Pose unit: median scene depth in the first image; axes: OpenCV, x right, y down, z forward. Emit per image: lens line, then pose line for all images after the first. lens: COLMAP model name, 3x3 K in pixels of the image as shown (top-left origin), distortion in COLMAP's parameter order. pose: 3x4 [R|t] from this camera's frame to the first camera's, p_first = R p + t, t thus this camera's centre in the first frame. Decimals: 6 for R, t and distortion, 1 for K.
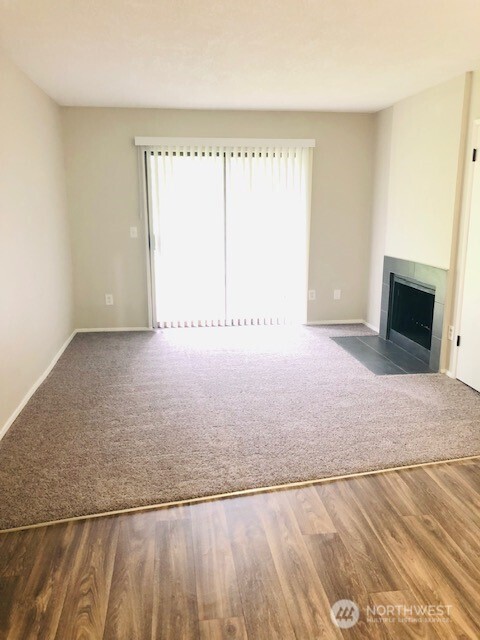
lens RADIAL K [[521.6, 0, 240.0], [0, 521.6, 320.0], [0, 0, 1]] dist [0.045656, -0.137680]
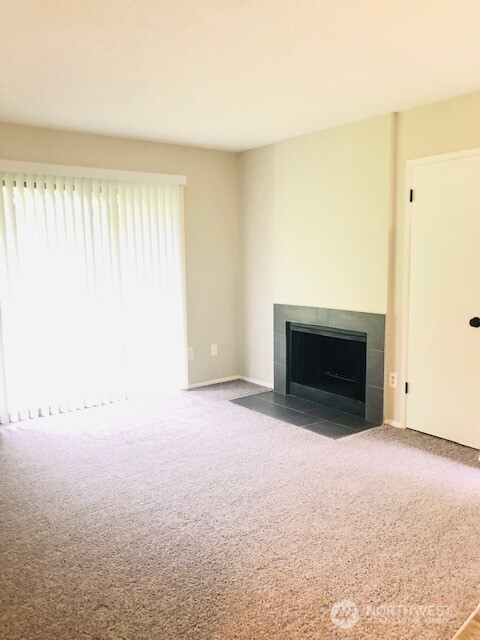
lens RADIAL K [[521.6, 0, 240.0], [0, 521.6, 320.0], [0, 0, 1]] dist [0.045656, -0.137680]
pose [[0.866111, -0.077963, 0.493735, -0.238176], [0.120256, 0.991250, -0.054430, -0.052482], [-0.485171, 0.106517, 0.867907, 0.239276]]
